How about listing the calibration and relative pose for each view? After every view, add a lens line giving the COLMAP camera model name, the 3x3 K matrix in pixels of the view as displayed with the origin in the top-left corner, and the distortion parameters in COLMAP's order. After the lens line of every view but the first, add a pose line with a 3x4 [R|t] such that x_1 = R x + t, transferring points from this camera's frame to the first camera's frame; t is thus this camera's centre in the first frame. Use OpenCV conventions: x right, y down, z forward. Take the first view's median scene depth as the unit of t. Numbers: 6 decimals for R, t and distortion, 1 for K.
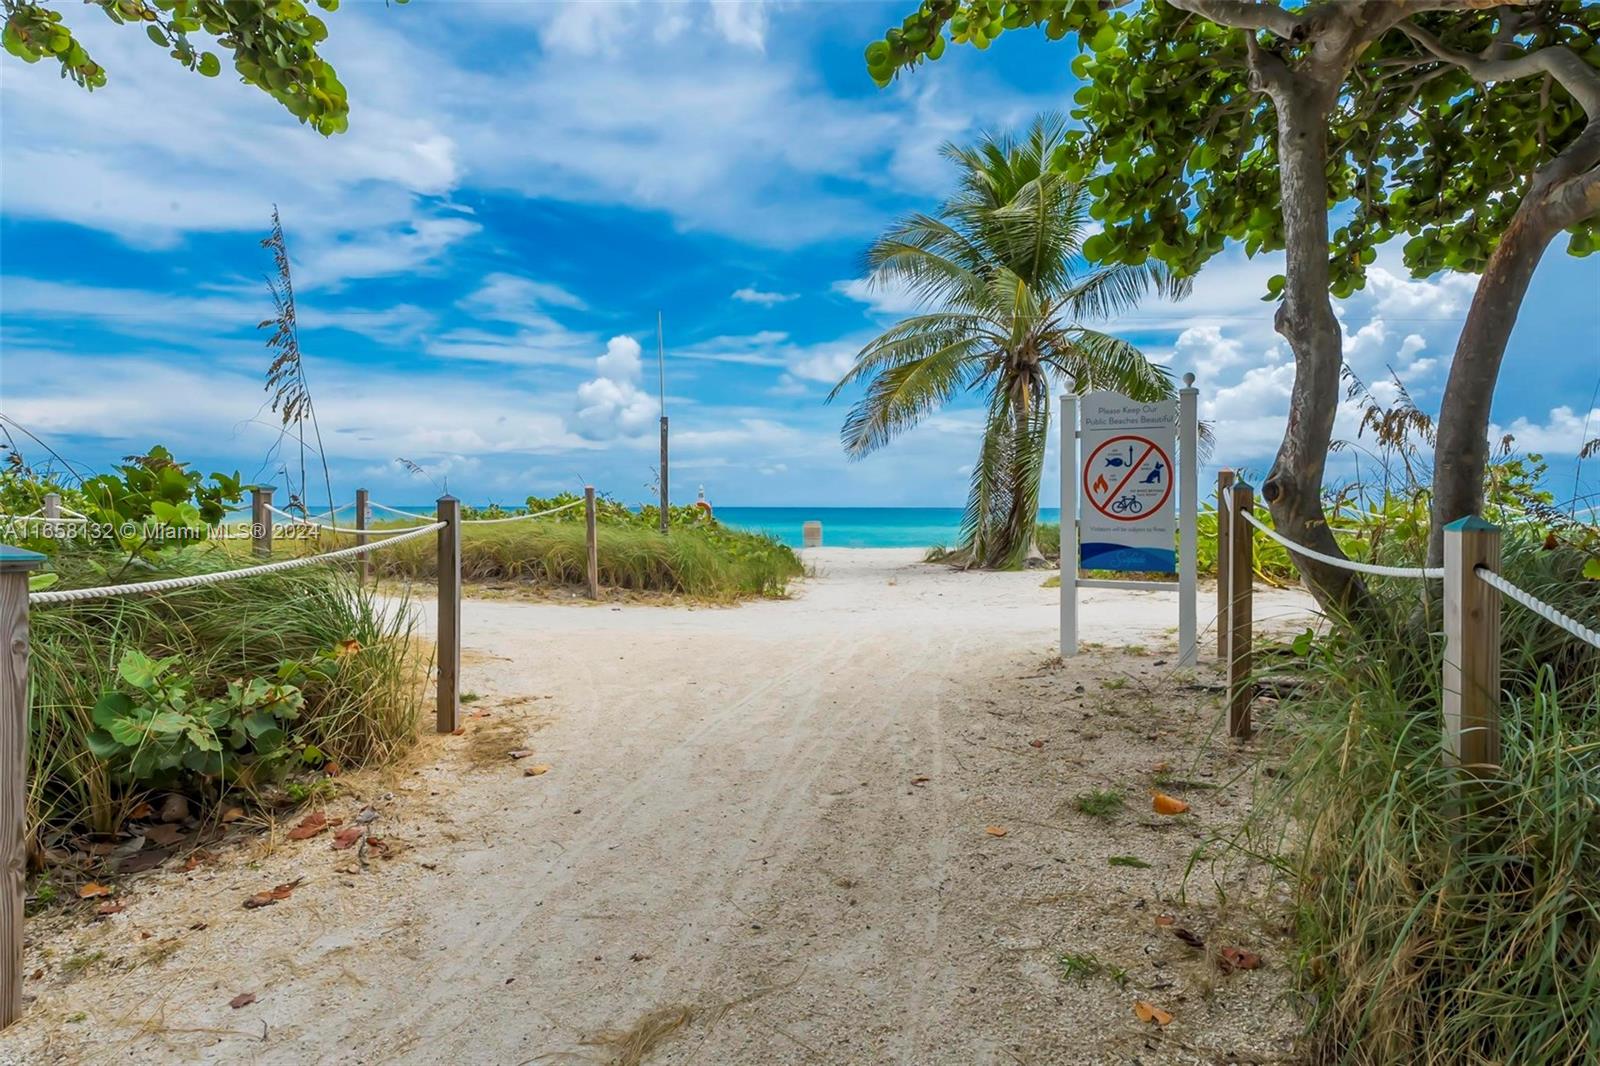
lens RADIAL K [[888.4, 0, 800.3], [0, 888.4, 492.9], [0, 0, 1]] dist [0.002156, 0.001053]
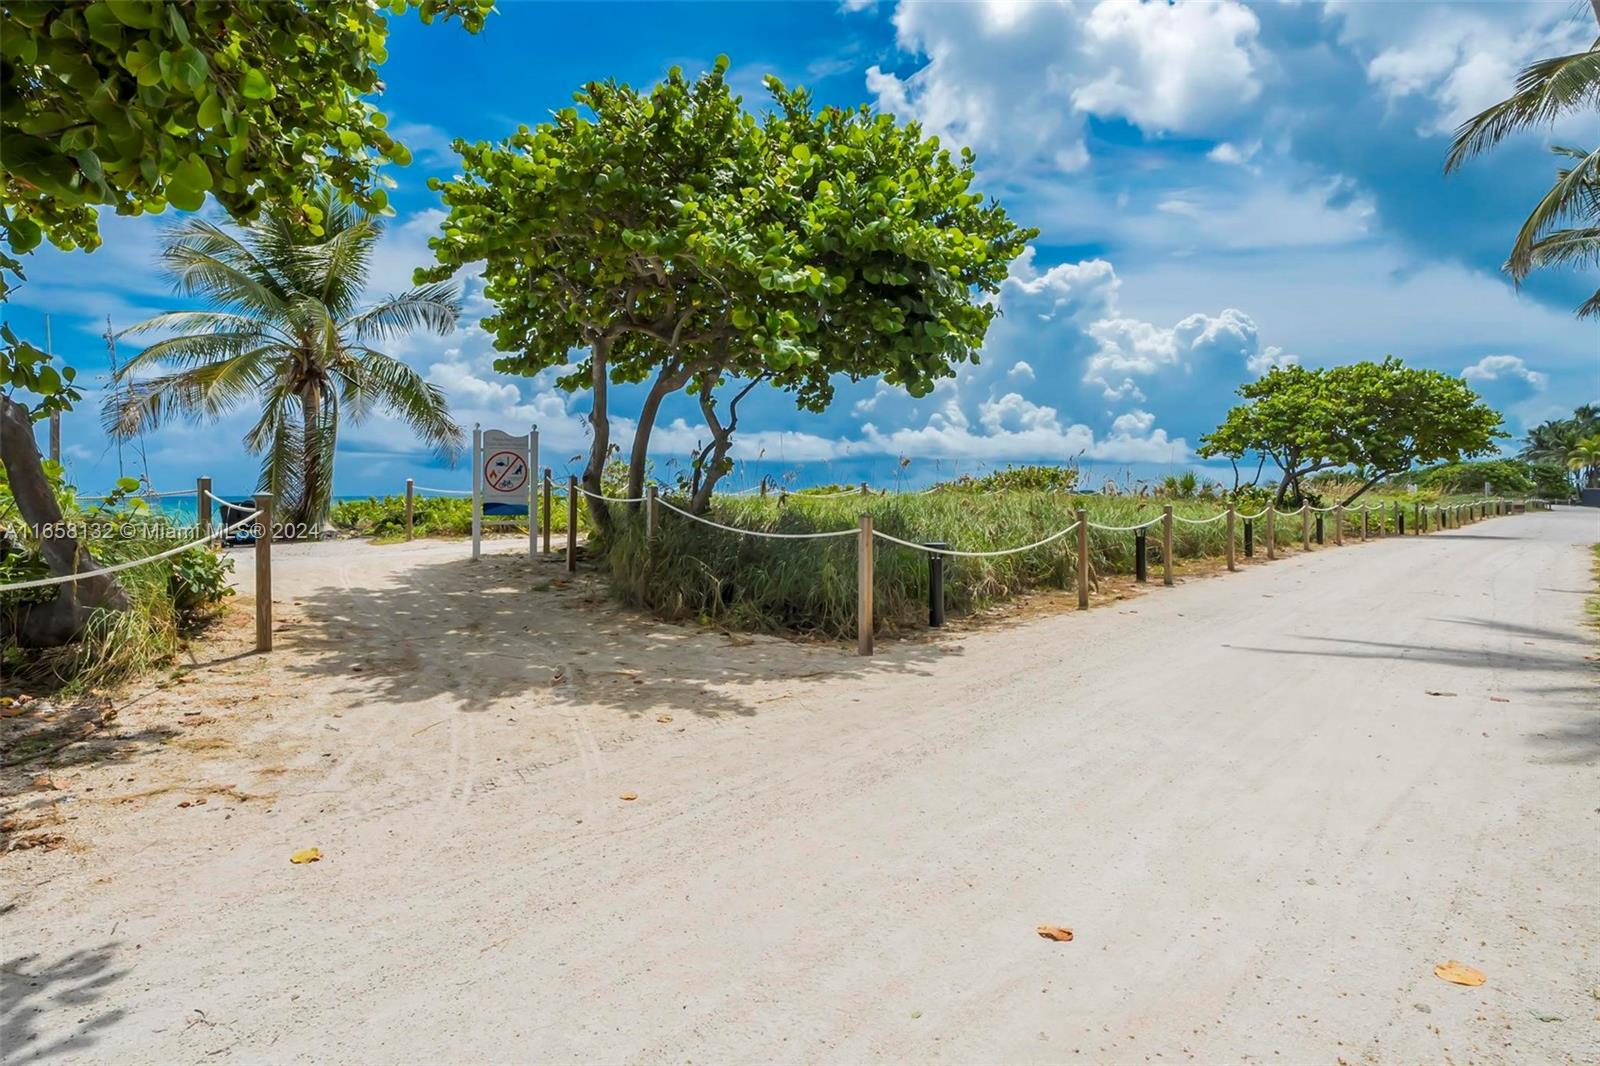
lens RADIAL K [[888.4, 0, 800.3], [0, 888.4, 492.9], [0, 0, 1]] dist [0.002156, 0.001053]
pose [[0.644053, -0.001940, 0.764978, -0.067919], [-0.008358, 0.999919, 0.009572, 0.000629], [-0.764935, -0.012559, 0.643985, -0.075924]]
